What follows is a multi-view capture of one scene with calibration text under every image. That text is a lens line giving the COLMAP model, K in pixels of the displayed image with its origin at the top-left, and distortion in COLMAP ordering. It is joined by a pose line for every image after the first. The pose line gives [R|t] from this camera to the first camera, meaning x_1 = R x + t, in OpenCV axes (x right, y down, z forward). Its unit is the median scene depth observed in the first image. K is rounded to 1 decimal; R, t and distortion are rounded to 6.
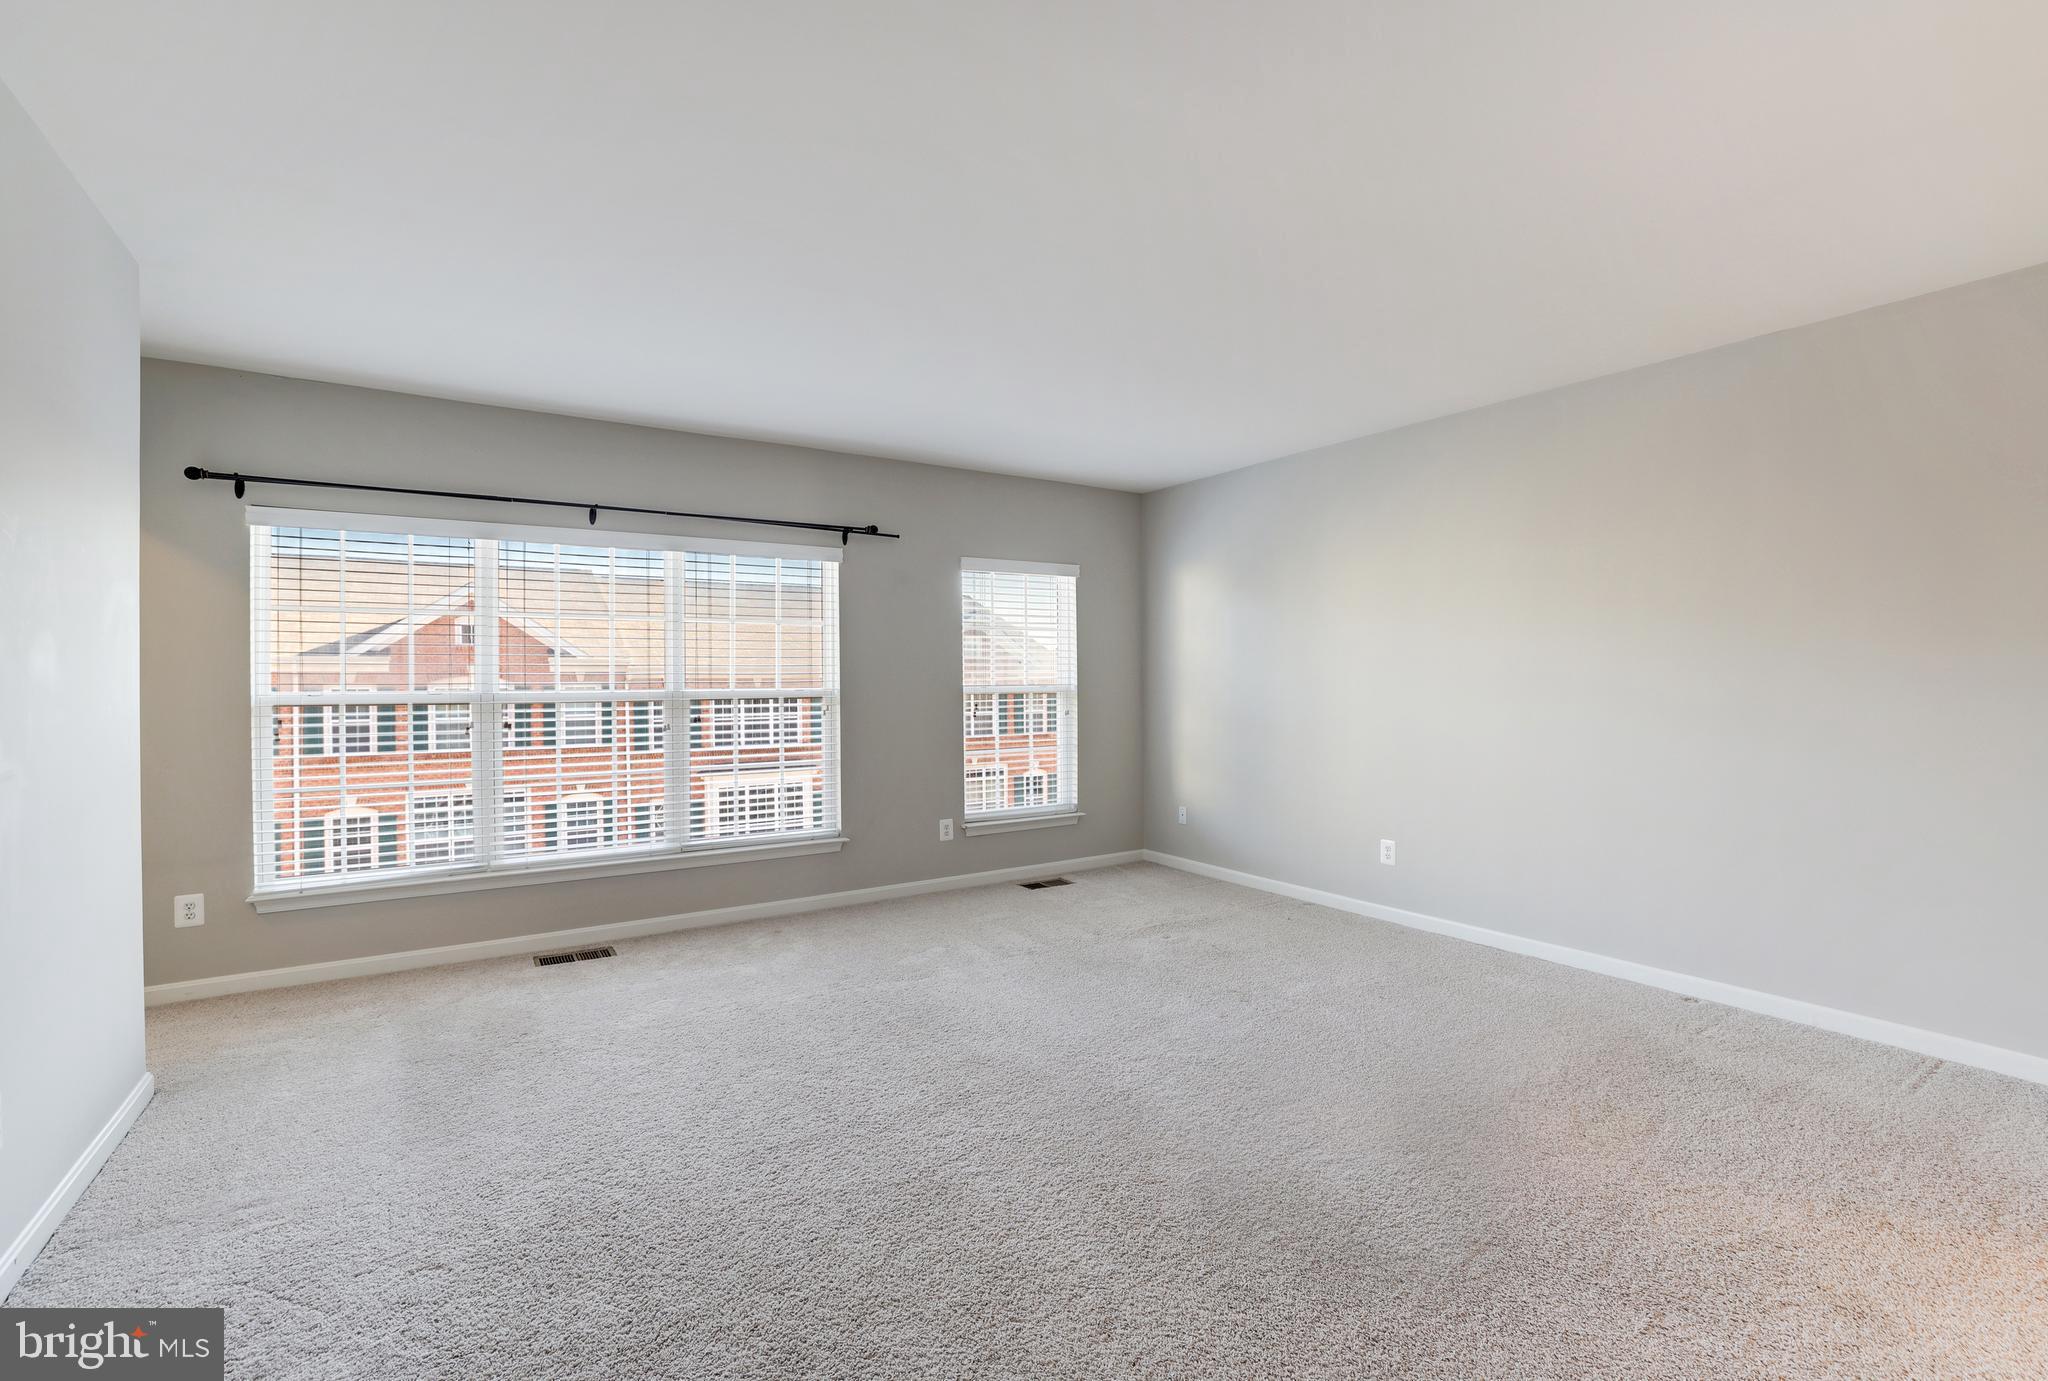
lens RADIAL K [[911.1, 0, 1037.8], [0, 911.1, 682.6], [0, 0, 1]] dist [-0.017857, 0.000102]
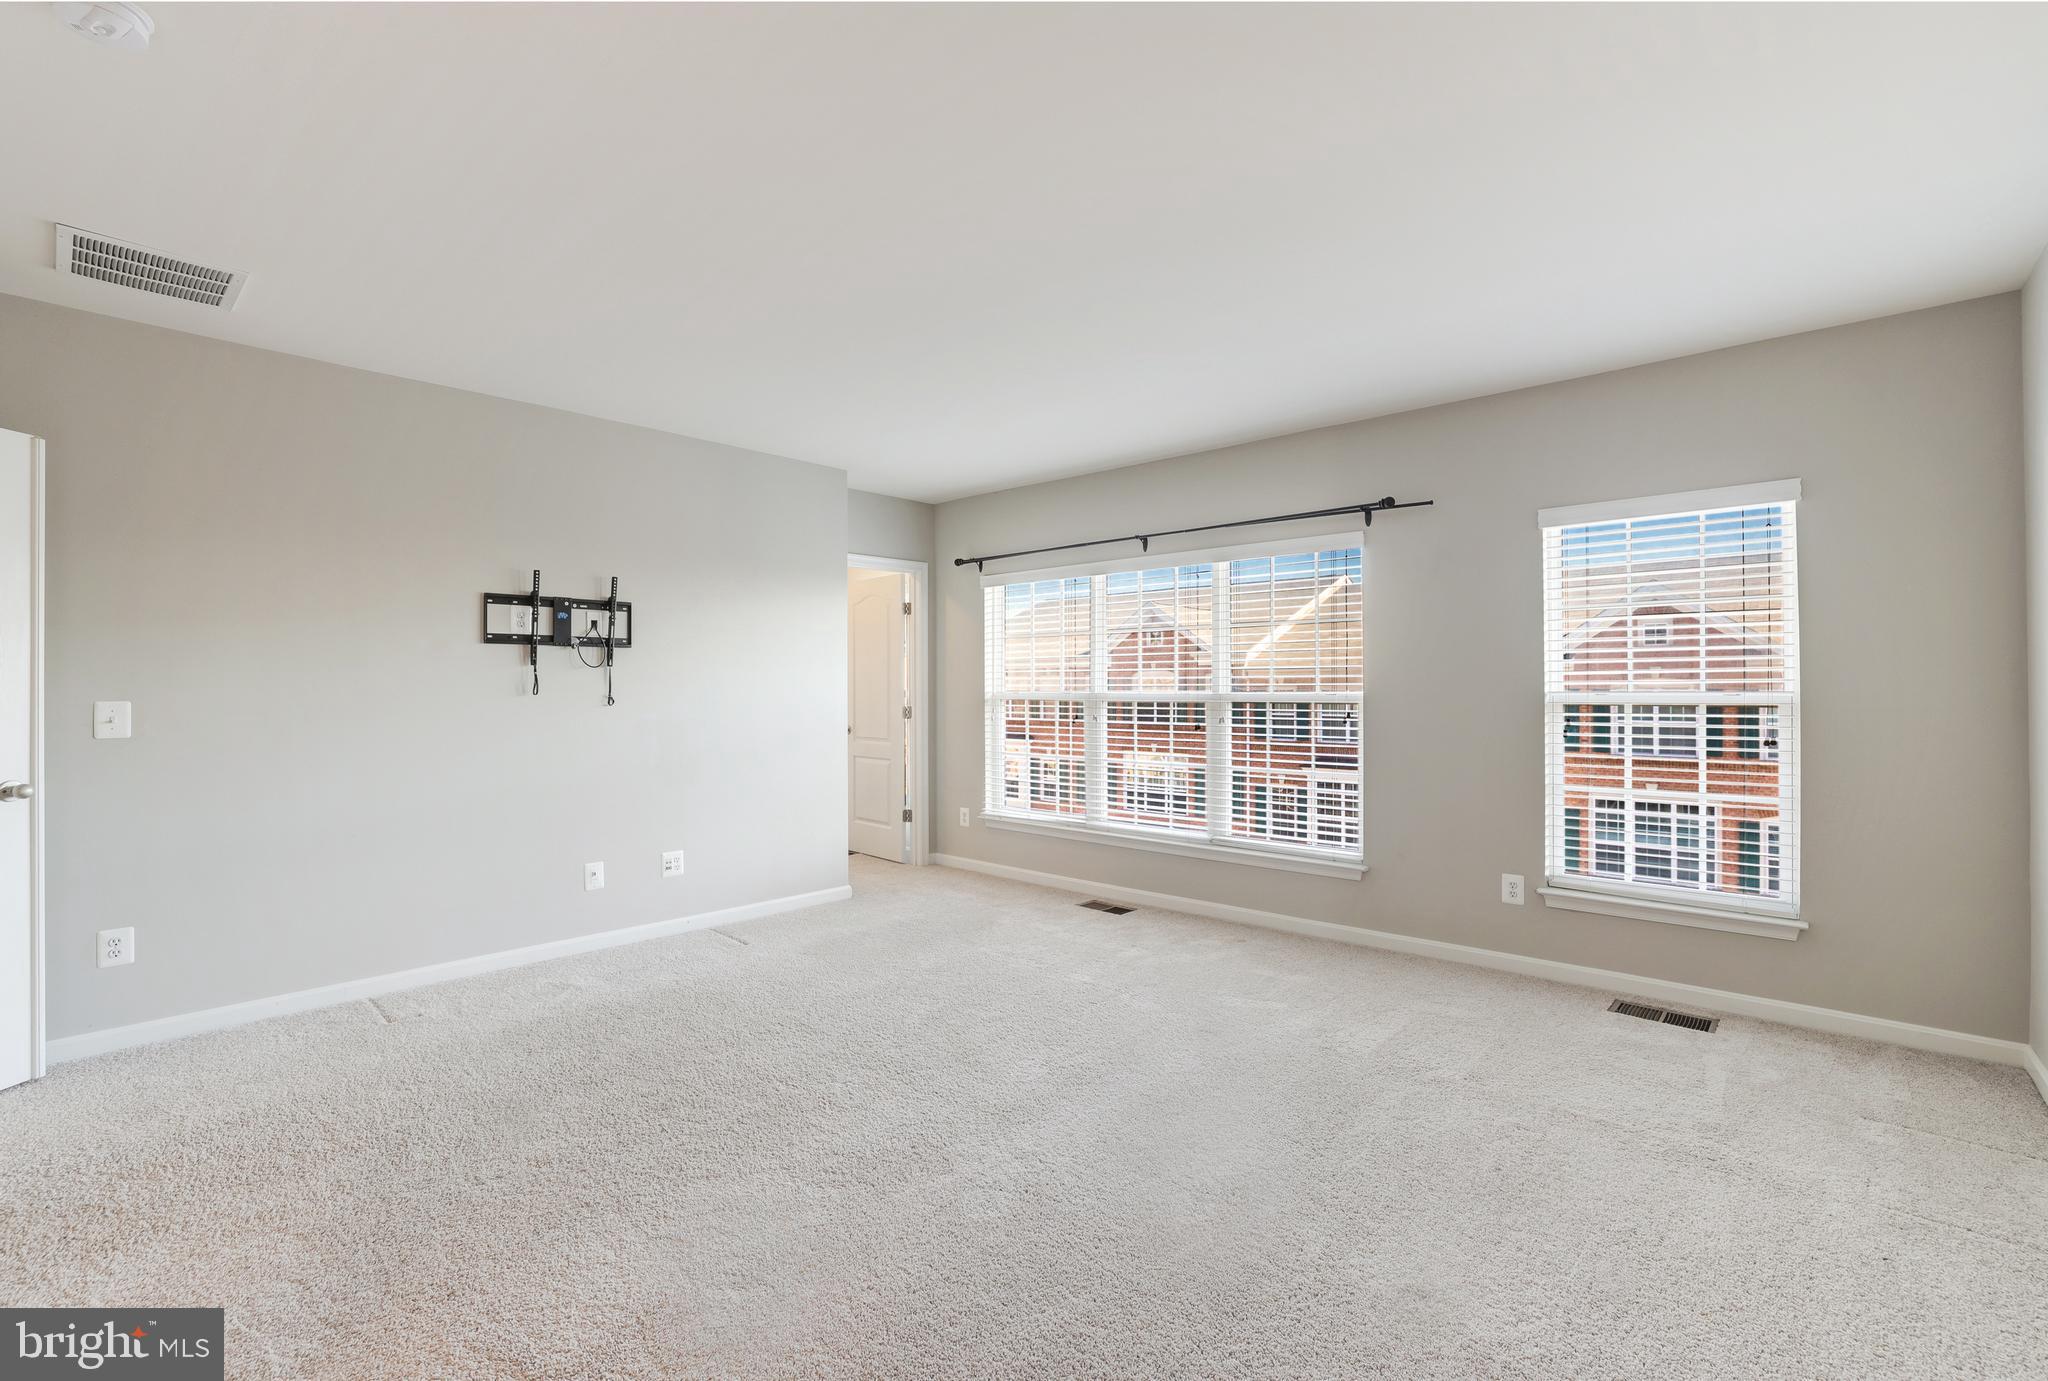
lens RADIAL K [[911.1, 0, 1022.7], [0, 911.1, 691.0], [0, 0, 1]] dist [-0.017857, 0.000102]
pose [[0.252340, 0.008681, -0.967600, 0.491840], [-0.001970, 0.999962, 0.008457, -0.002156], [0.967637, -0.000228, 0.252348, 0.430969]]
